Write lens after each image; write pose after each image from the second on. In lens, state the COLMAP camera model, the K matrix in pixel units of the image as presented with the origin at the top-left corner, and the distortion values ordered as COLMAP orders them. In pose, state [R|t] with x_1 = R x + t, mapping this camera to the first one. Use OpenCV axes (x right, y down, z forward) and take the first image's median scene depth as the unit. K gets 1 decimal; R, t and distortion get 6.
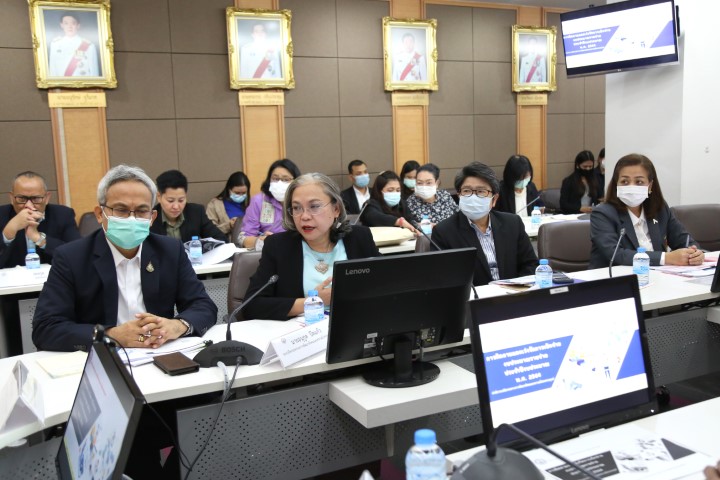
lens RADIAL K [[677.9, 0, 369.3], [0, 677.9, 233.9], [0, 0, 1]] dist [-0.000133, 0.000000]
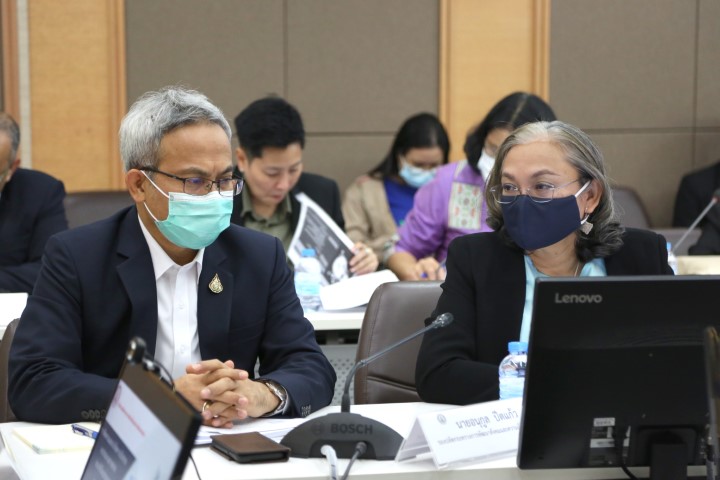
lens RADIAL K [[2459.7, 0, 357.9], [0, 2459.7, 243.8], [0, 0, 1]] dist [1.136263, 0.000000]
pose [[0.966159, 0.048594, -0.253330, 0.274430], [-0.060118, 0.997470, -0.037944, 0.085268], [0.250845, 0.051889, 0.966636, -0.853449]]
